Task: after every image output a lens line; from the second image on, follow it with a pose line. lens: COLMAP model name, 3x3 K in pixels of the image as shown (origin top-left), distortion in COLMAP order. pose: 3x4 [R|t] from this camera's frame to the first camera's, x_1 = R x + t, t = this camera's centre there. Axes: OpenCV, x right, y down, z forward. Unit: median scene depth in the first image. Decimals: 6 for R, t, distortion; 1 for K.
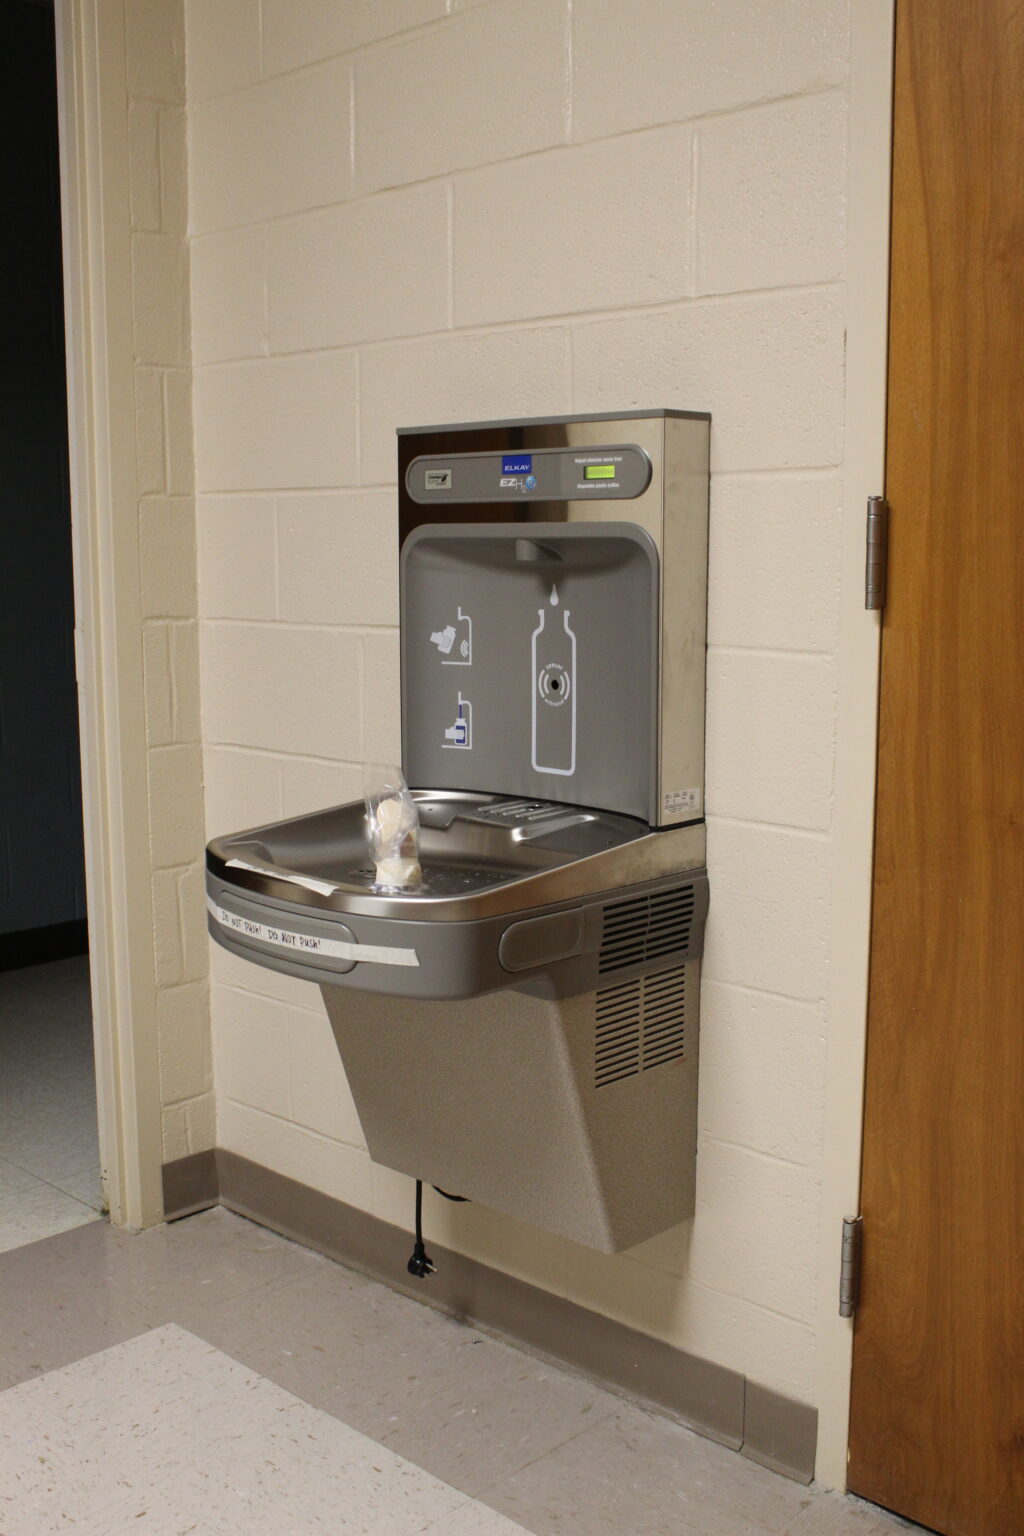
lens RADIAL K [[1600.8, 0, 510.9], [0, 1600.8, 762.8], [0, 0, 1]] dist [-0.028141, 0.000000]
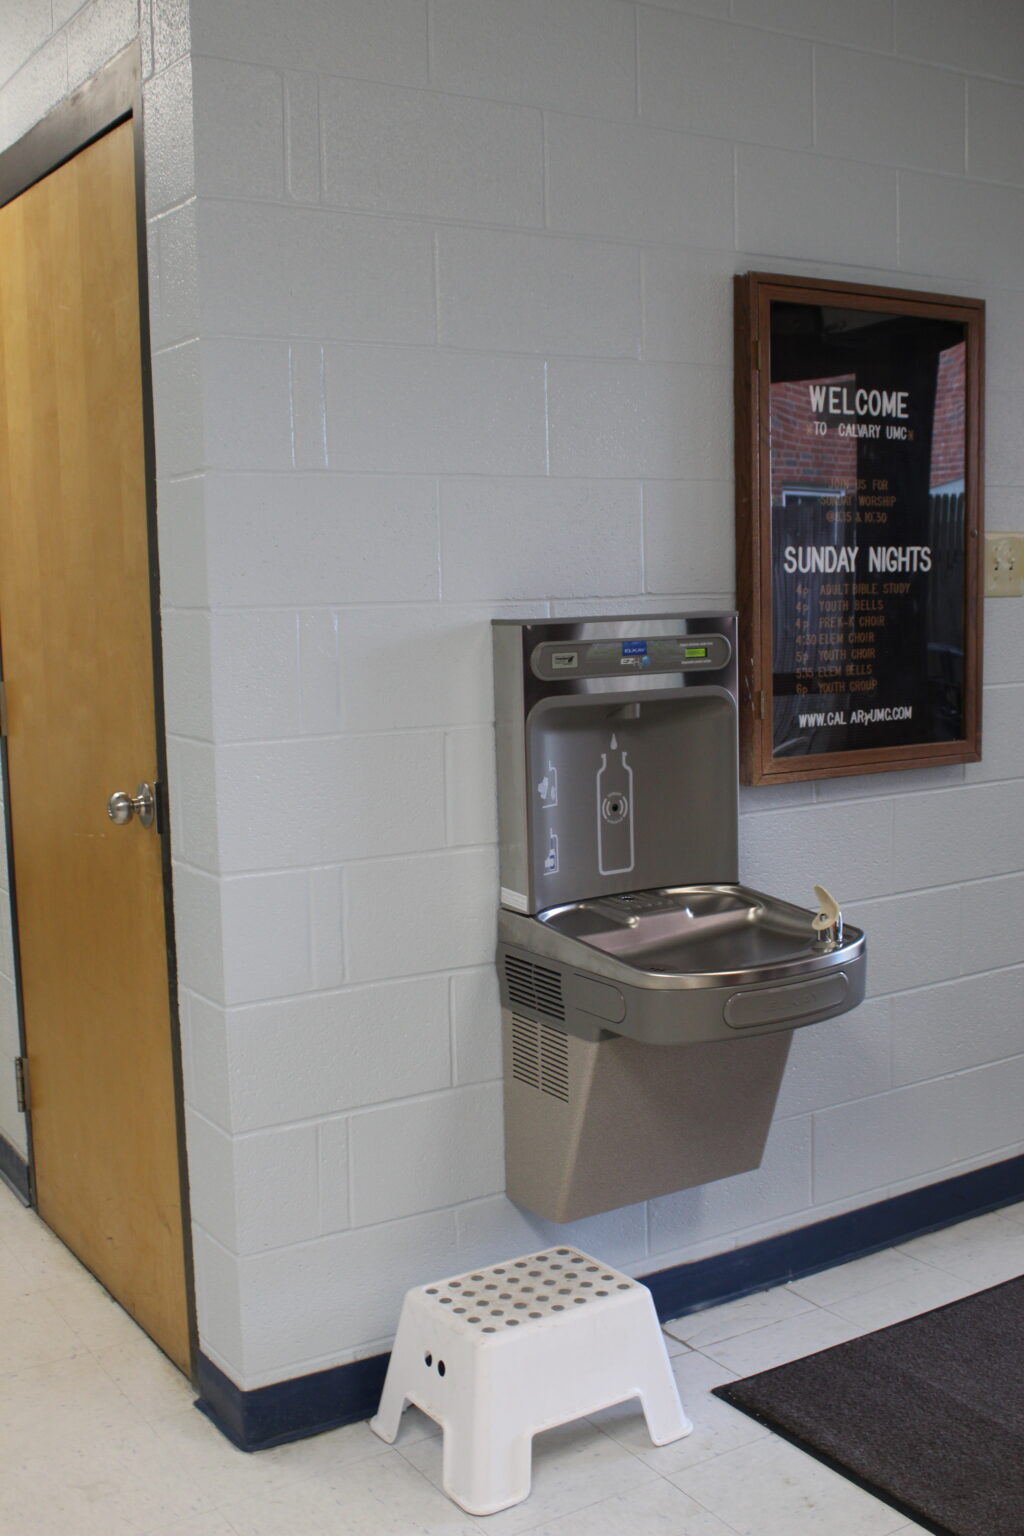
lens RADIAL K [[1600.8, 0, 512.2], [0, 1600.8, 771.5], [0, 0, 1]] dist [-0.028141, 0.000000]
pose [[0.201876, -0.108625, 0.973369, -1.293667], [0.162580, 0.983759, 0.076066, -0.194697], [-0.965823, 0.142895, 0.216257, 0.784685]]
